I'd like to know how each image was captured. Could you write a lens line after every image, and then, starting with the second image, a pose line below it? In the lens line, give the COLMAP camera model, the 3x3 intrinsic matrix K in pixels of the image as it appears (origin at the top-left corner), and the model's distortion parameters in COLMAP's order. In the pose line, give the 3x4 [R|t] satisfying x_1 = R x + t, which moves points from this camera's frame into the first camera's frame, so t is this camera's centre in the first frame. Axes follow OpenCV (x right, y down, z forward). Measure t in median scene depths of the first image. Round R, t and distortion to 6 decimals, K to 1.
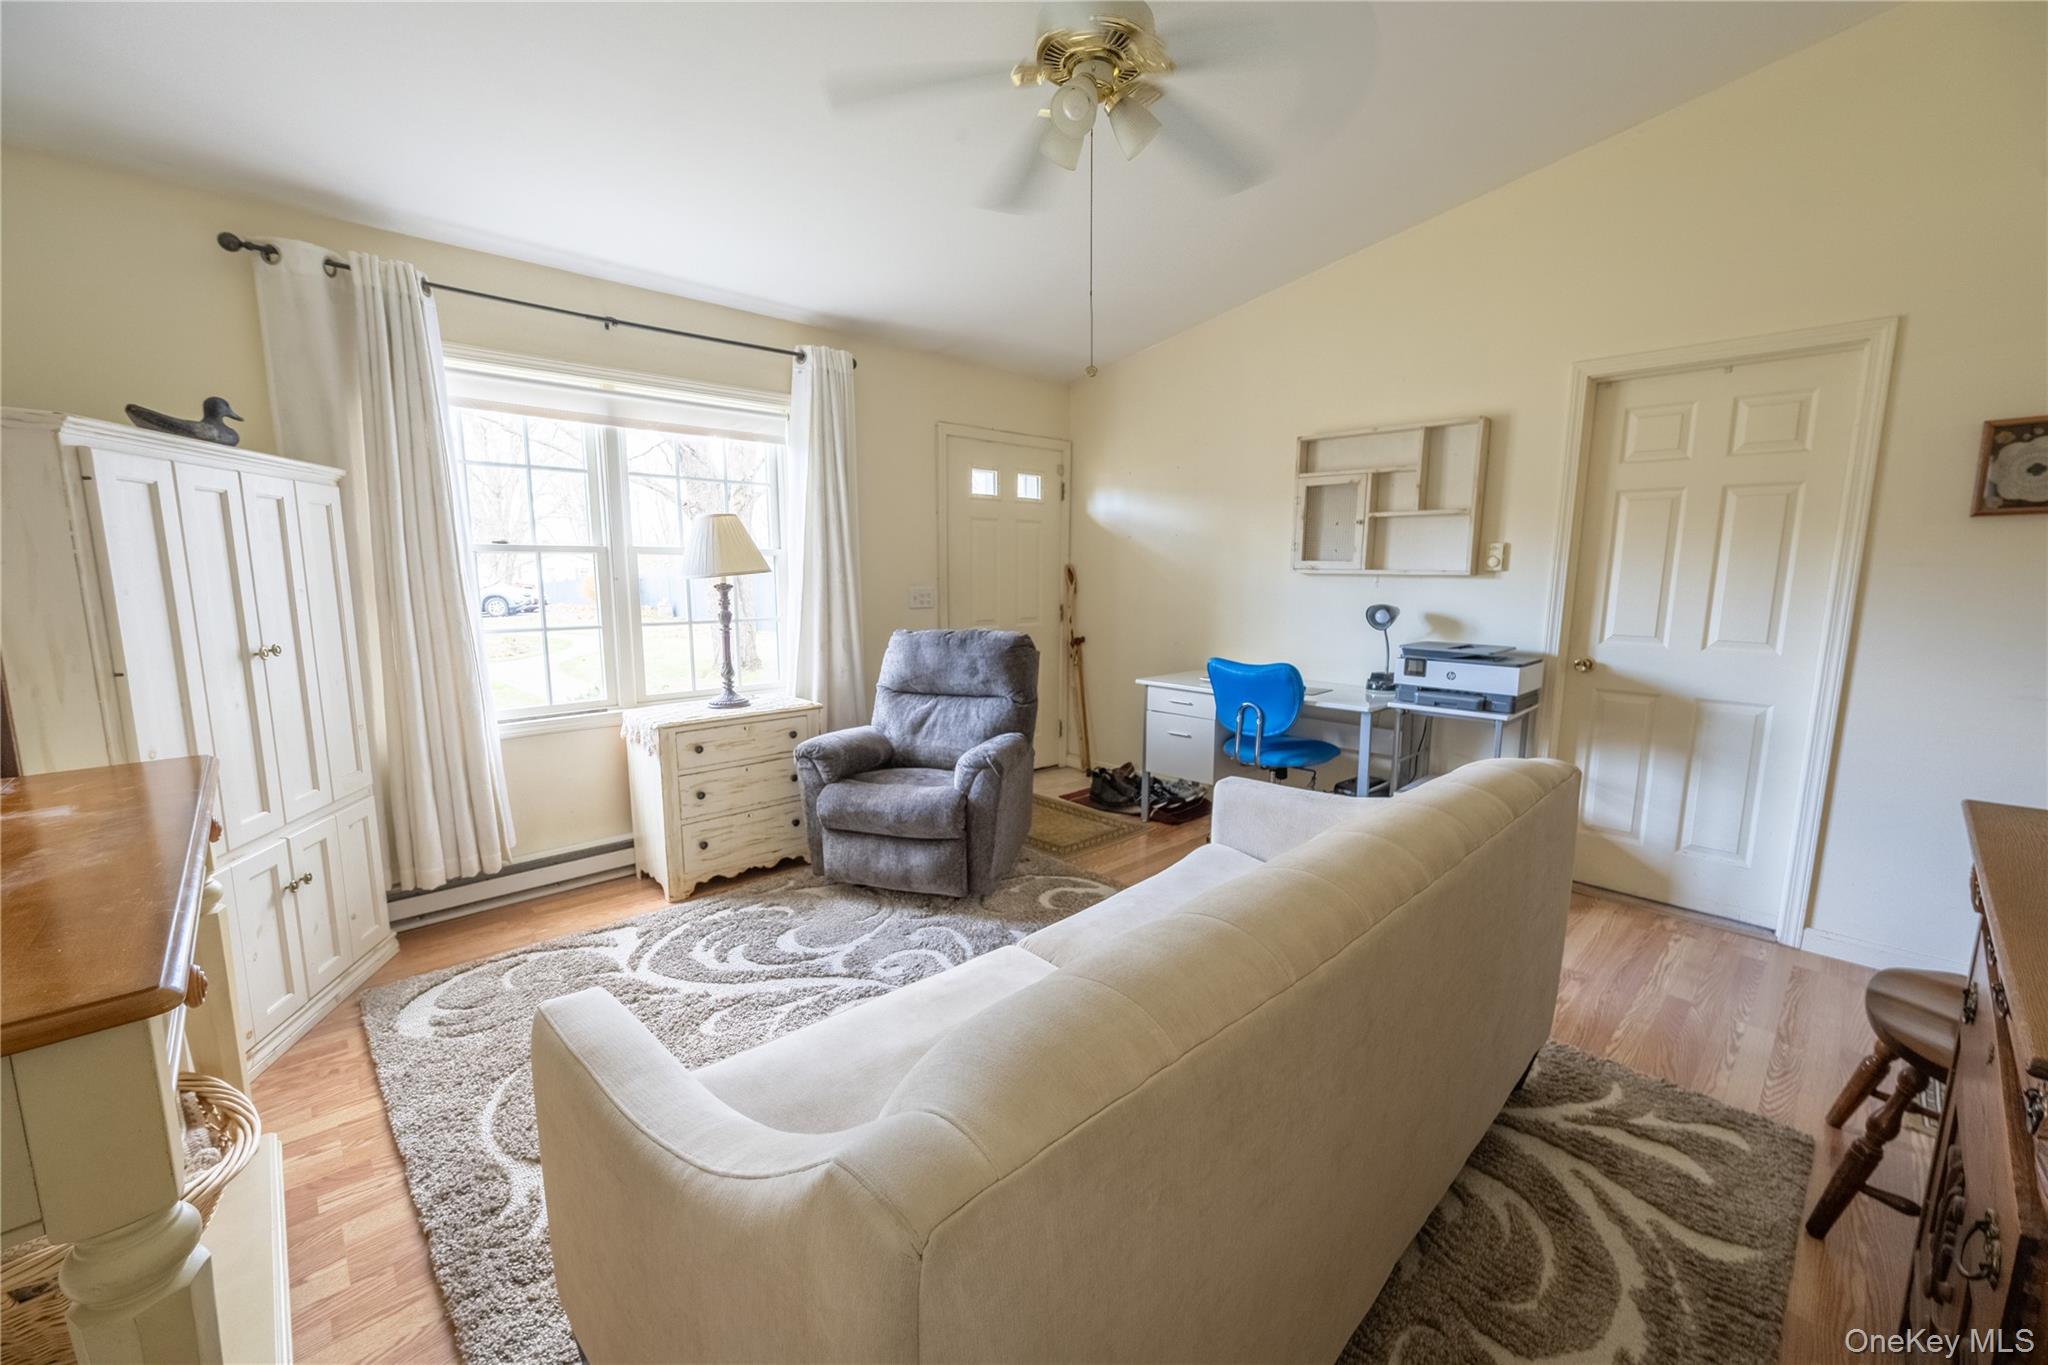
lens RADIAL K [[813.4, 0, 1033.0], [0, 813.4, 686.8], [0, 0, 1]] dist [-0.001320, -0.000280]
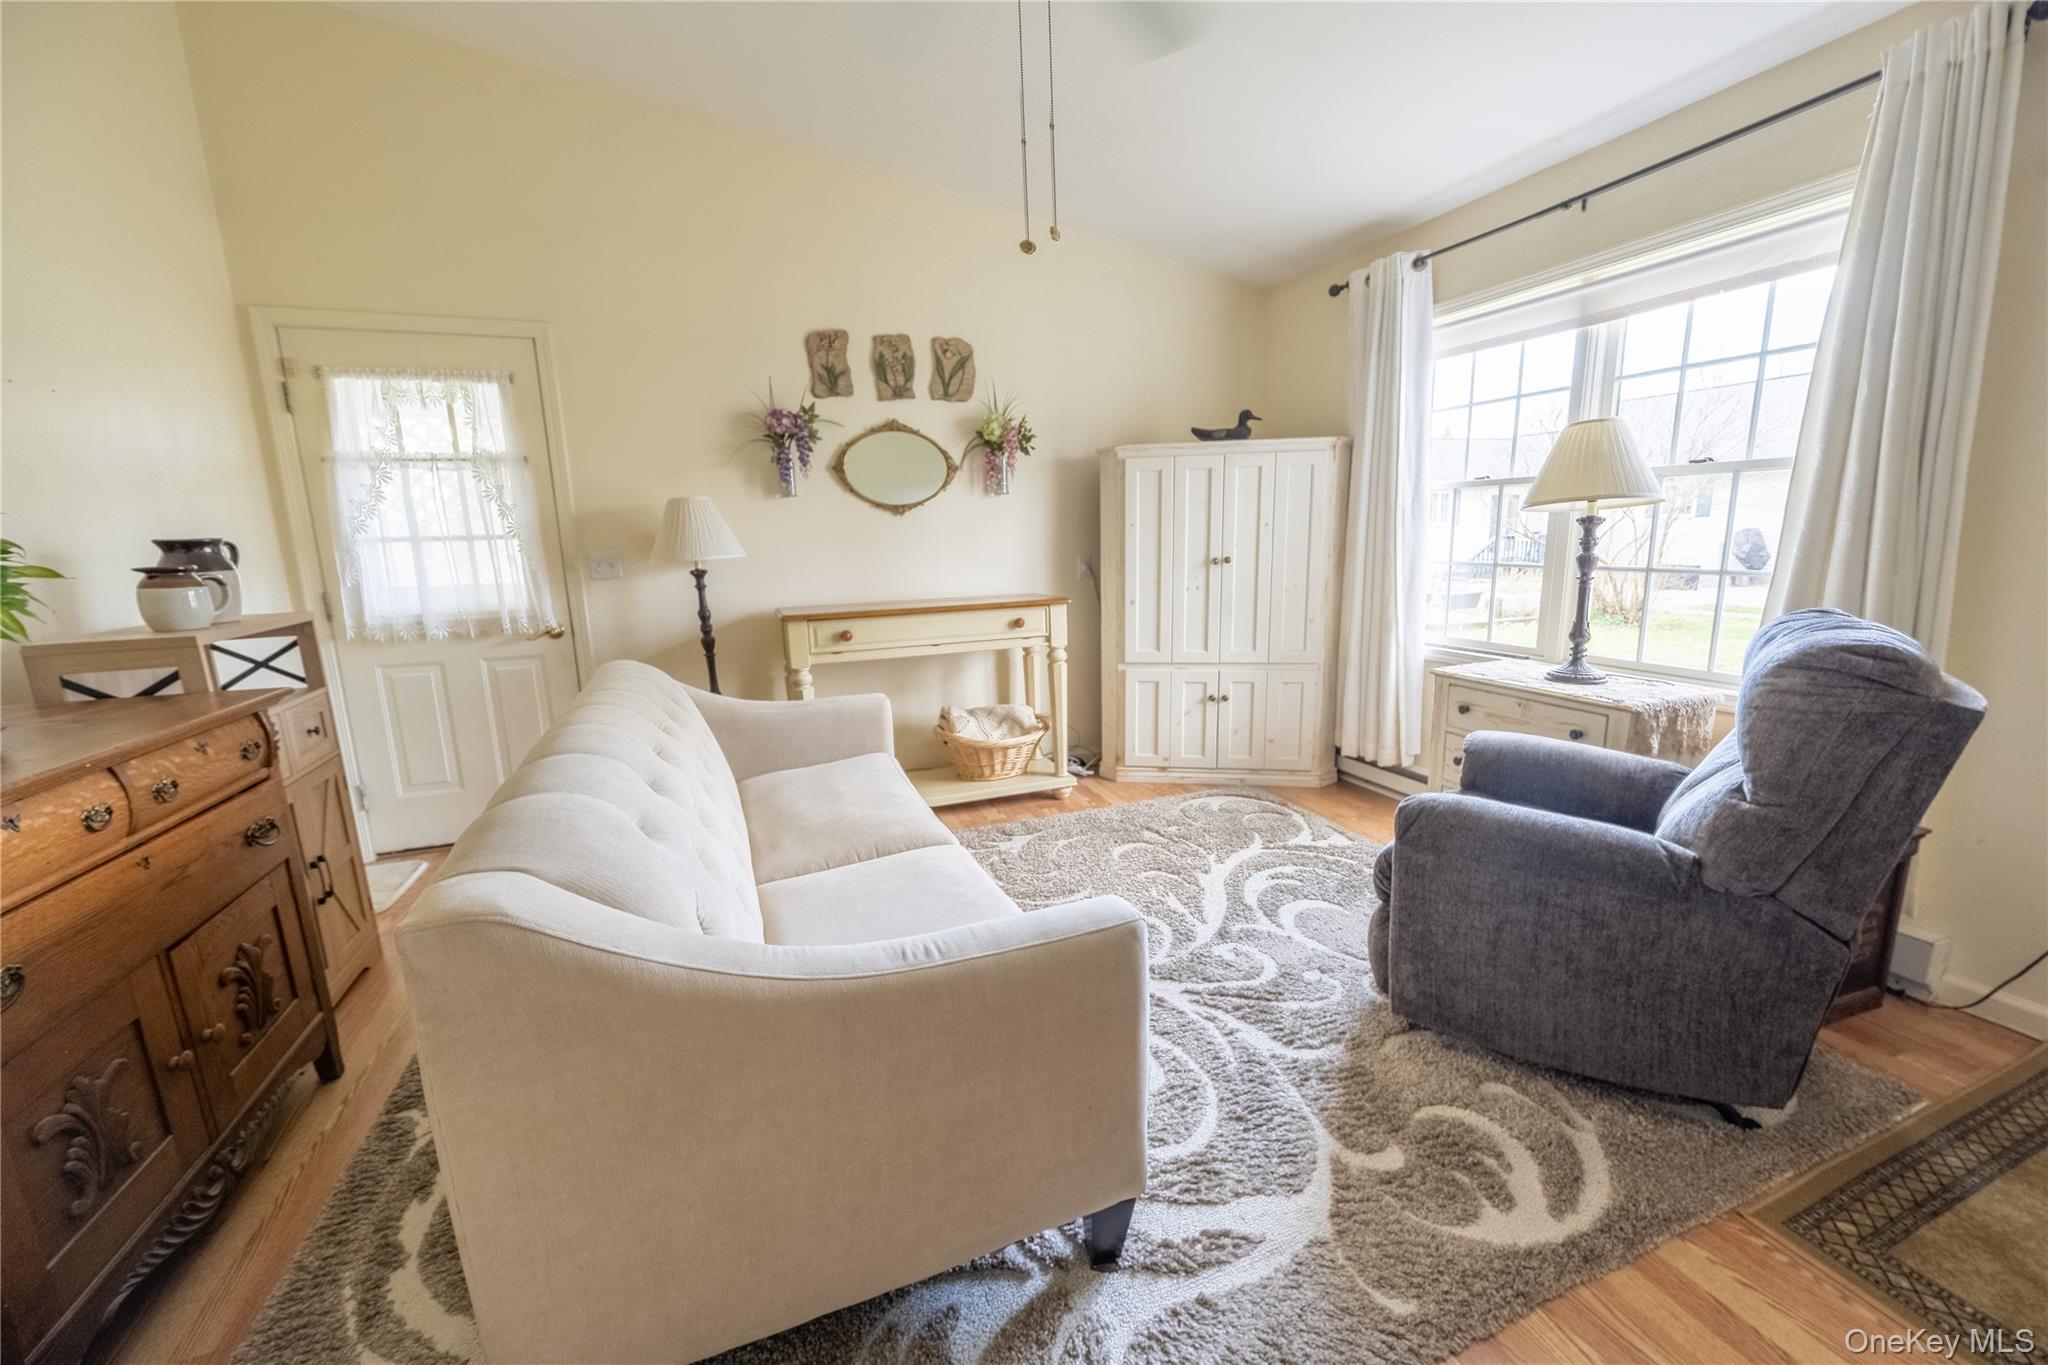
lens RADIAL K [[813.4, 0, 1033.0], [0, 813.4, 686.8], [0, 0, 1]] dist [-0.001320, -0.000280]
pose [[-0.389913, 0.181768, -0.902734, 0.617076], [-0.109815, 0.964151, 0.241567, -0.119065], [0.914280, 0.193324, -0.355974, 0.985695]]
